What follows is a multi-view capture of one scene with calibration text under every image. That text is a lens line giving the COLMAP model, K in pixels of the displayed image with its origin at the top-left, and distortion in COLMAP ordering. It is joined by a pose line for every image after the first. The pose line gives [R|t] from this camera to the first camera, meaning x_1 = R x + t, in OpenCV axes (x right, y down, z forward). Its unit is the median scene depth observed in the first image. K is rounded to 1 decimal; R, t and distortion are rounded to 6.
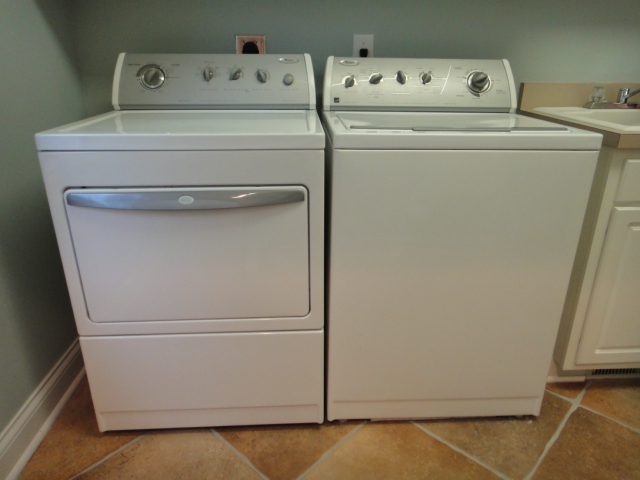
lens RADIAL K [[452.0, 0, 318.3], [0, 452.0, 235.5], [0, 0, 1]] dist [0.008961, 0.002947]
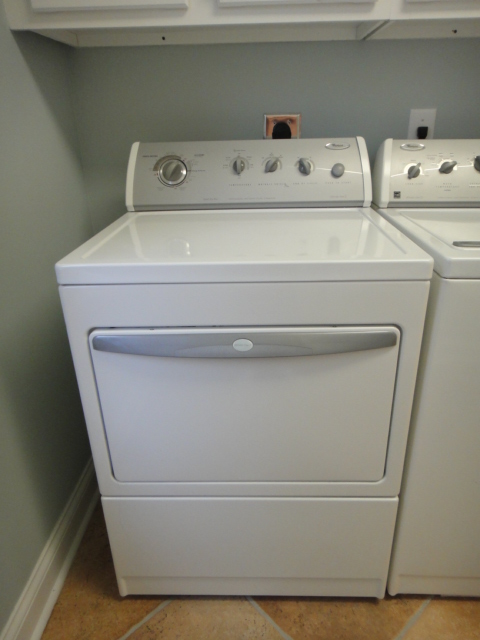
lens RADIAL K [[452.0, 0, 244.6], [0, 452.0, 324.2], [0, 0, 1]] dist [0.008961, 0.002947]
pose [[0.996843, 0.008594, -0.078930, -0.179403], [-0.004636, 0.998729, 0.050193, -0.120235], [0.079261, -0.049668, 0.995616, 0.185870]]
